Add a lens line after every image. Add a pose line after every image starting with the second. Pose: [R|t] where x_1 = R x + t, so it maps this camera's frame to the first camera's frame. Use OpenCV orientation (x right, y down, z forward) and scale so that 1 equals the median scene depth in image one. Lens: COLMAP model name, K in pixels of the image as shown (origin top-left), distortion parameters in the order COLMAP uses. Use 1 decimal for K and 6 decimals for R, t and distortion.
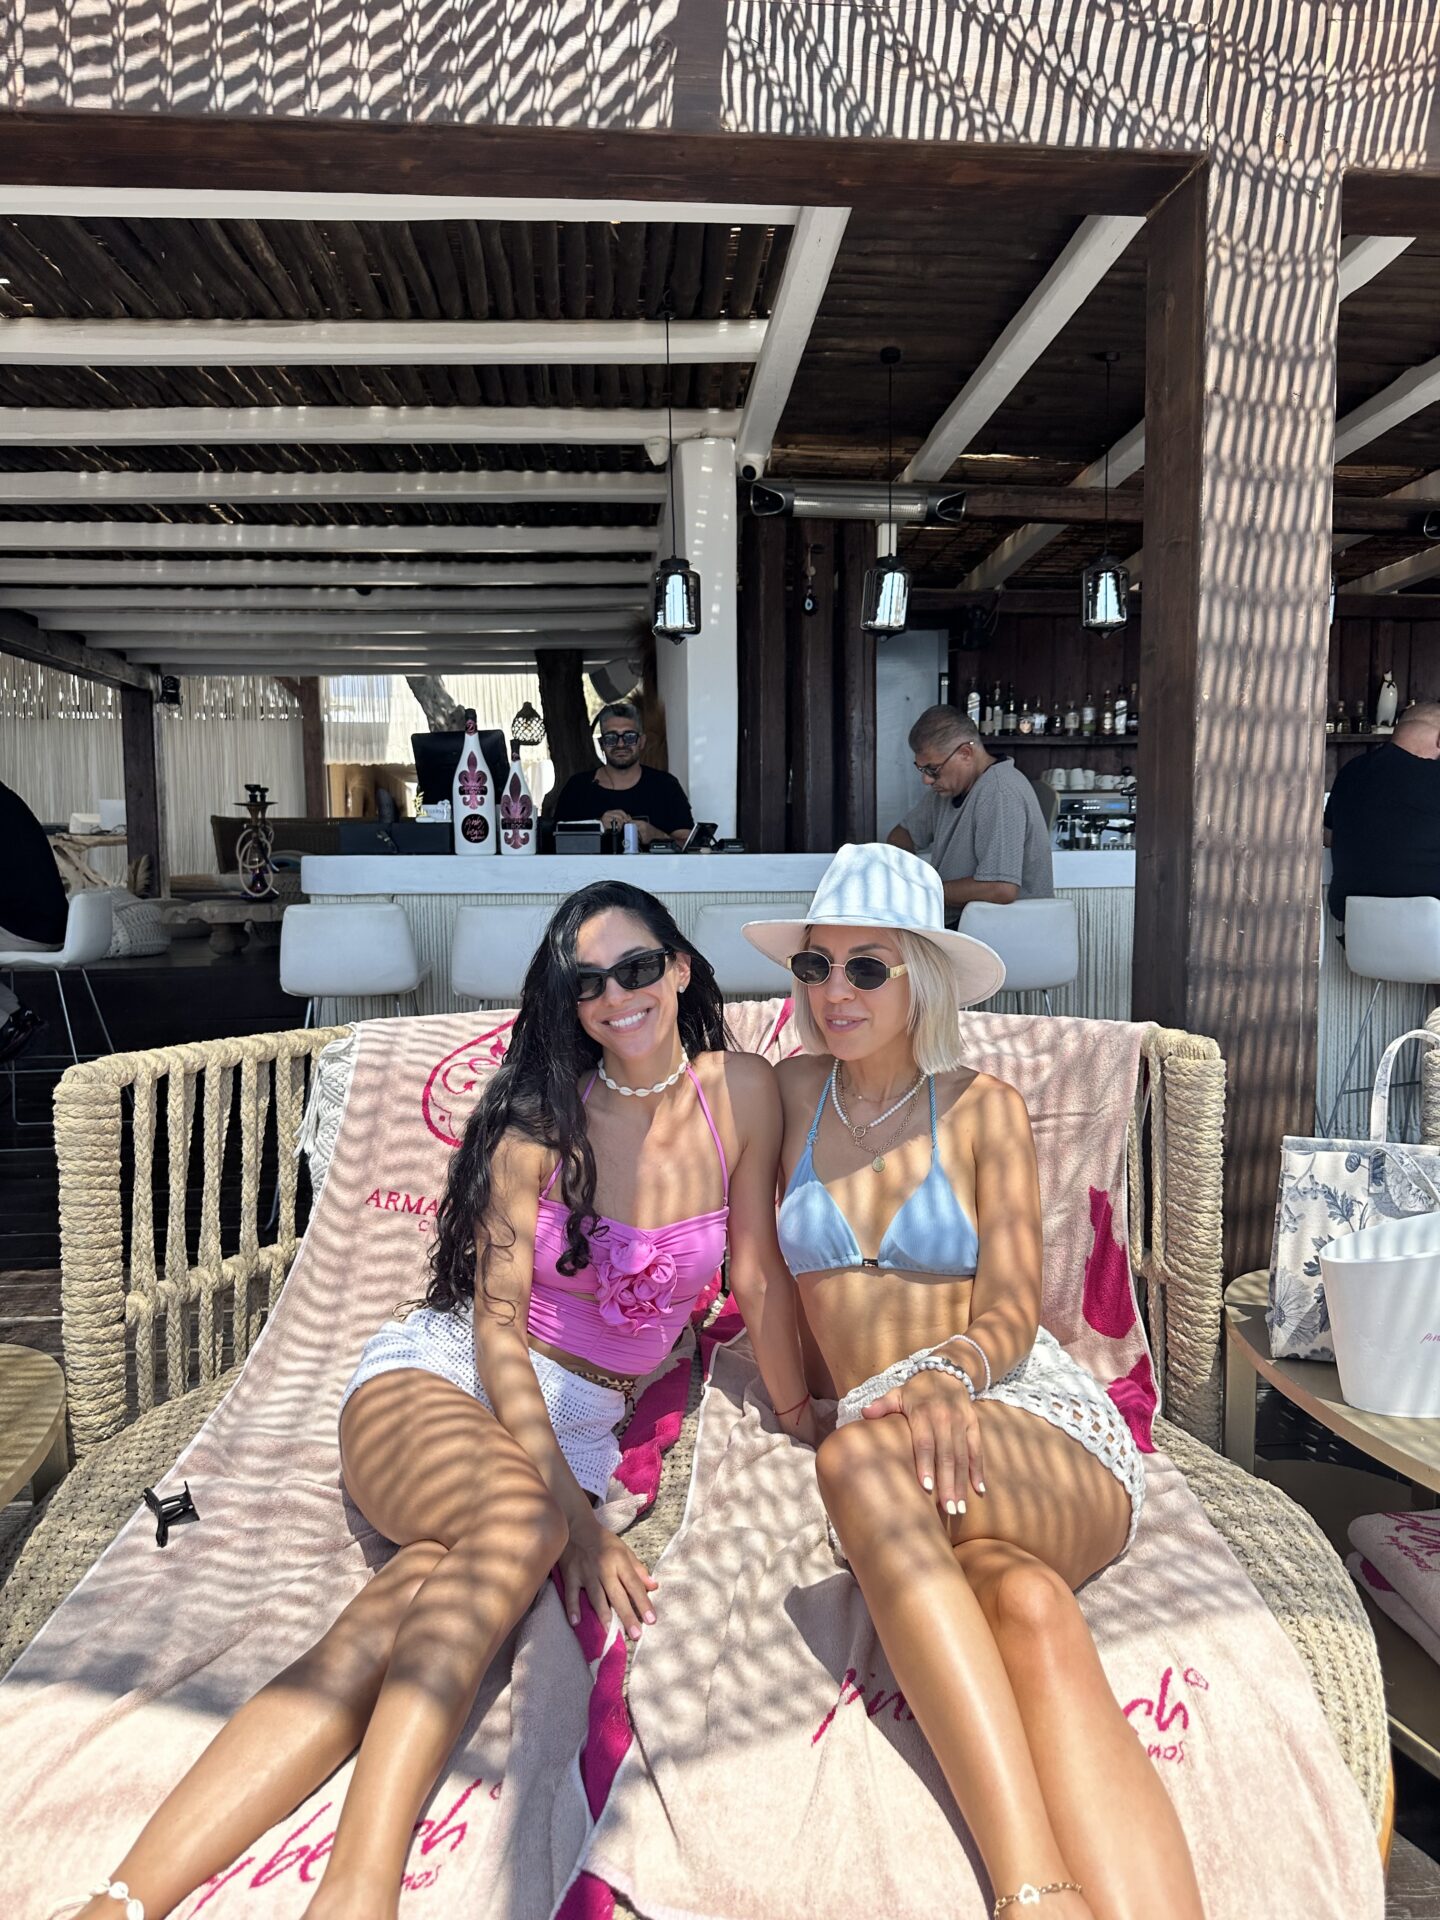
lens RADIAL K [[1350.3, 0, 723.6], [0, 1350.3, 973.0], [0, 0, 1]] dist [0.032423, -0.023656]
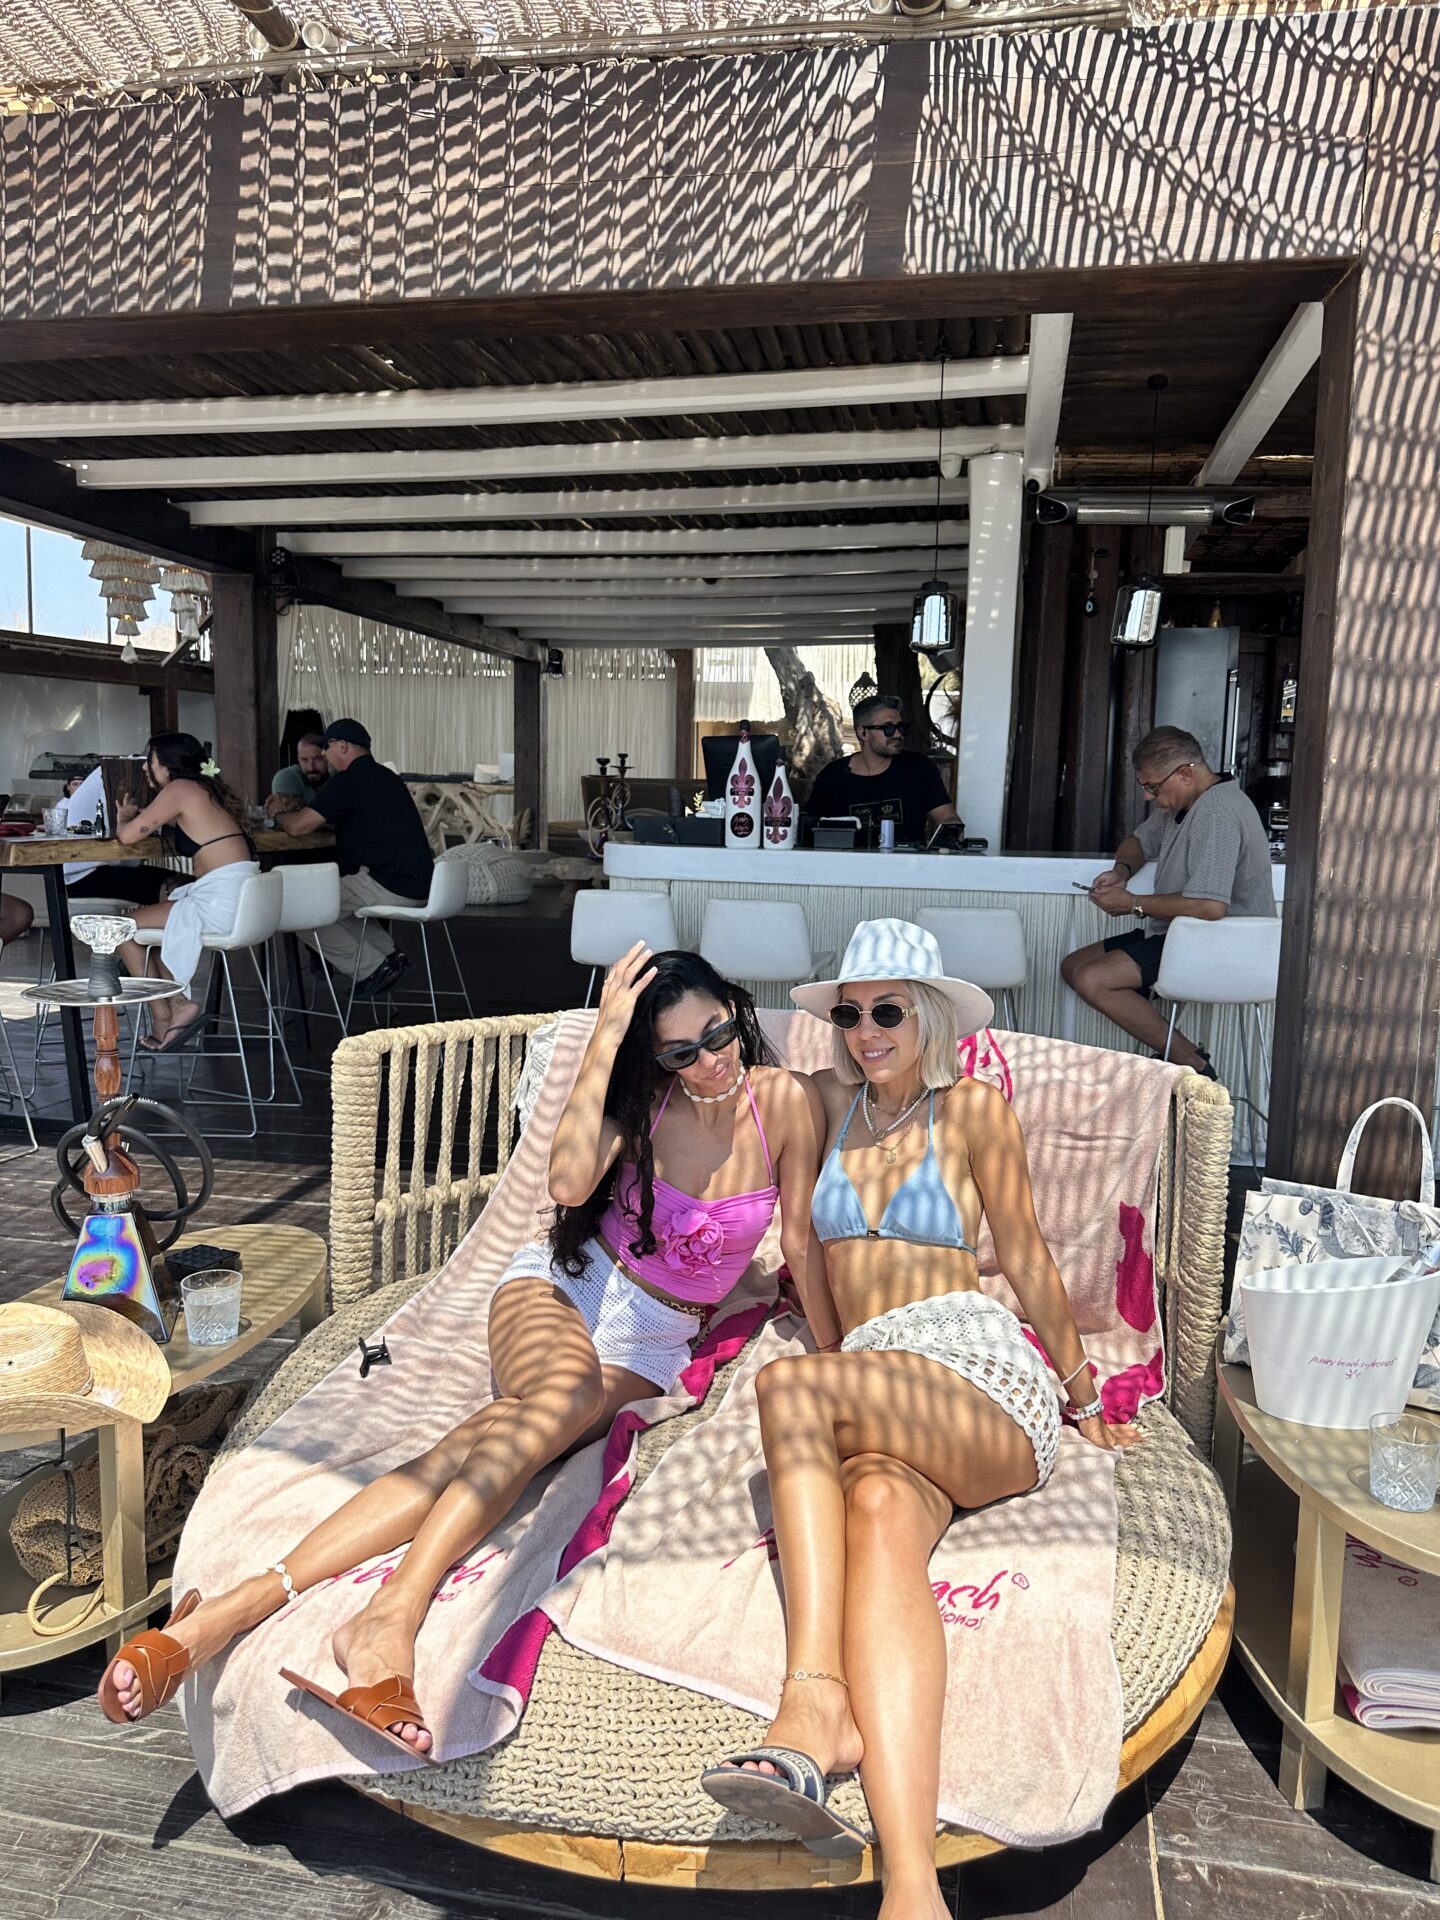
lens RADIAL K [[1320.5, 0, 720.0], [0, 1320.5, 960.0], [0, 0, 1]] dist [0.027088, -0.004677]
pose [[0.963570, 0.062359, -0.260085, 0.182652], [-0.055032, 0.997858, 0.035368, -0.059899], [0.261733, -0.019767, 0.964938, -0.162502]]
